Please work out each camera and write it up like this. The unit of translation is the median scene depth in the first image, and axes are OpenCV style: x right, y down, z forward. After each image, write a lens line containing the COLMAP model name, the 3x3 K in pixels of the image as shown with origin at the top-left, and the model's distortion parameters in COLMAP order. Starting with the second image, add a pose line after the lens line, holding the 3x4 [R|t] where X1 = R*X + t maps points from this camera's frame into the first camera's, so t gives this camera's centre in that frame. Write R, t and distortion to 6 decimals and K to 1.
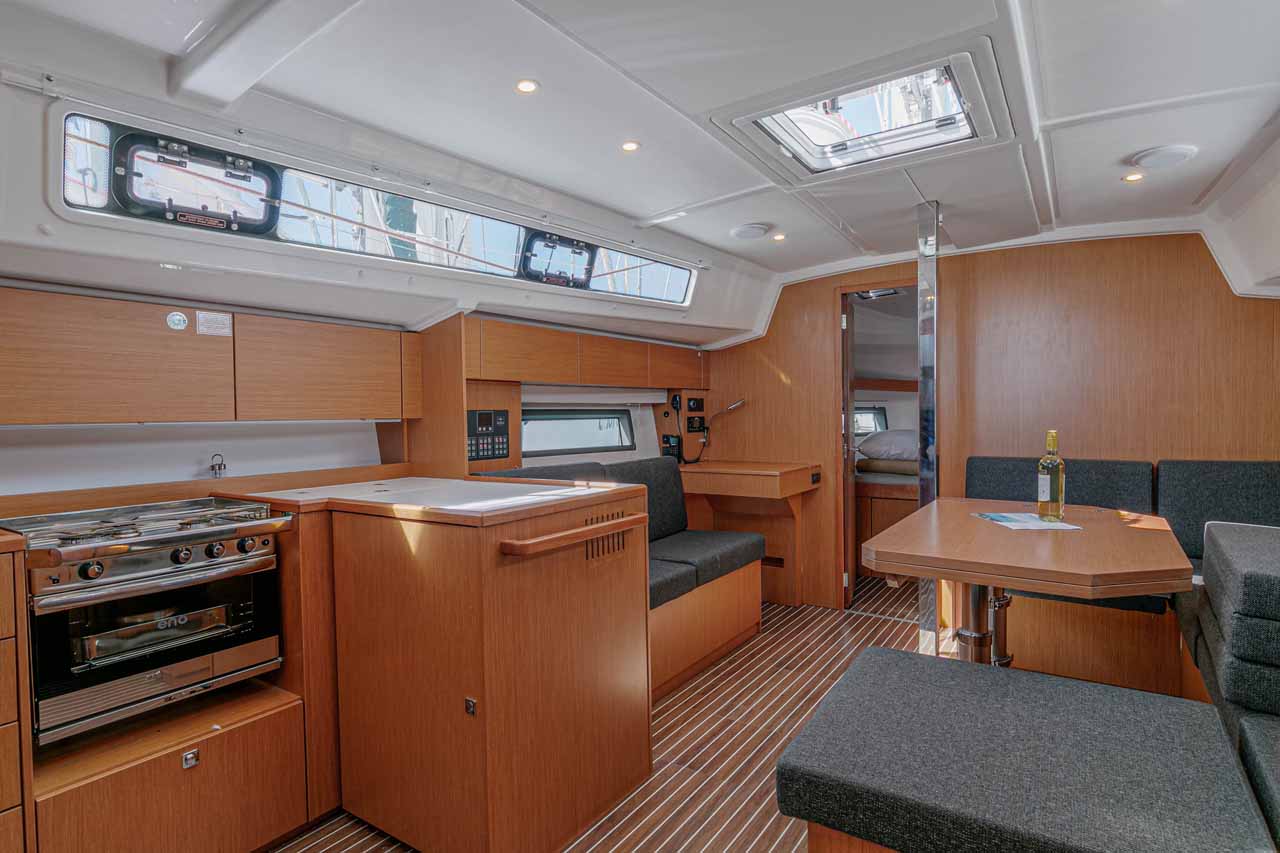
lens RADIAL K [[653.8, 0, 640.0], [0, 653.8, 426.5], [0, 0, 1]] dist [-0.006025, -0.001166]
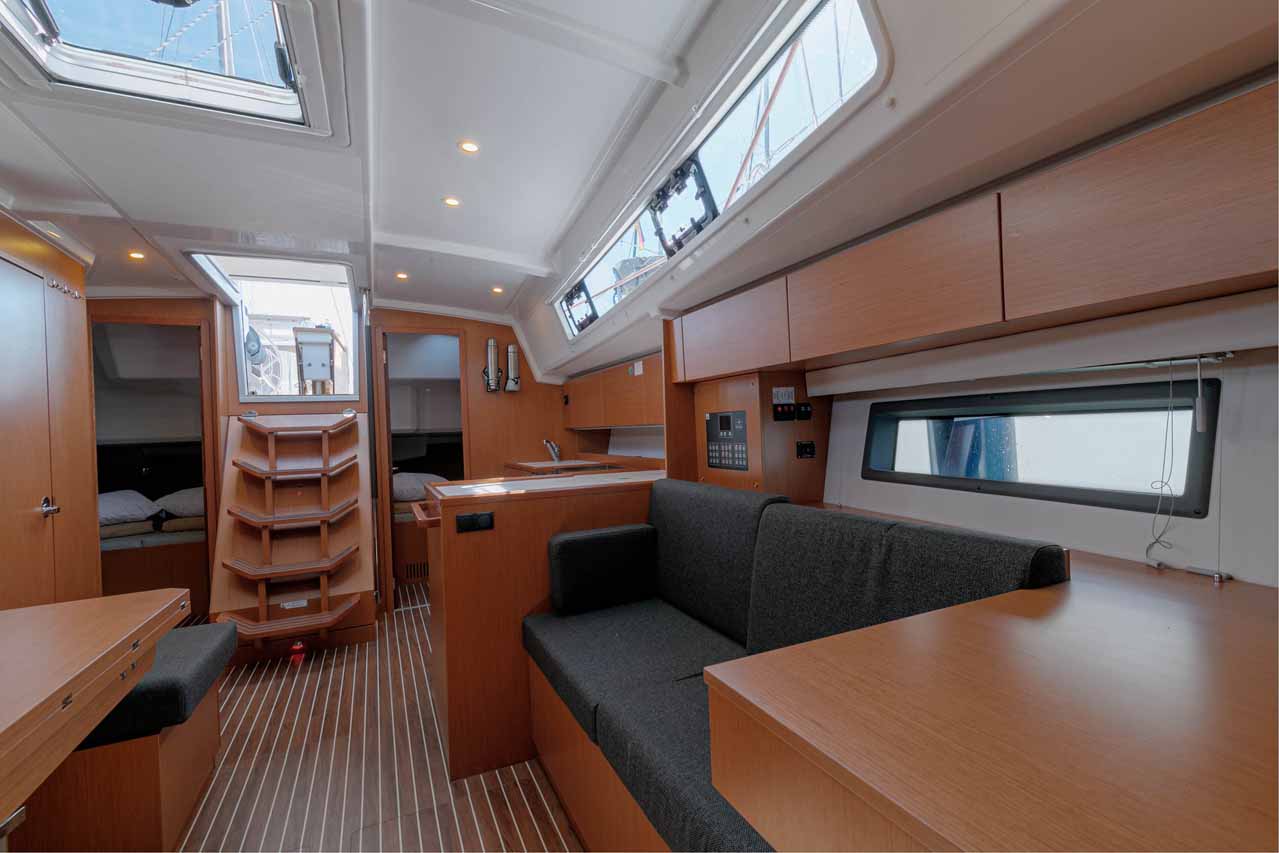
lens RADIAL K [[577.9, 0, 652.3], [0, 577.9, 429.7], [0, 0, 1]] dist [0.013173, 0.000010]
pose [[-0.499309, 0.034418, -0.865740, 0.474287], [0.031142, 0.999278, 0.021766, -0.021358], [0.865864, -0.016093, -0.500020, 1.300898]]
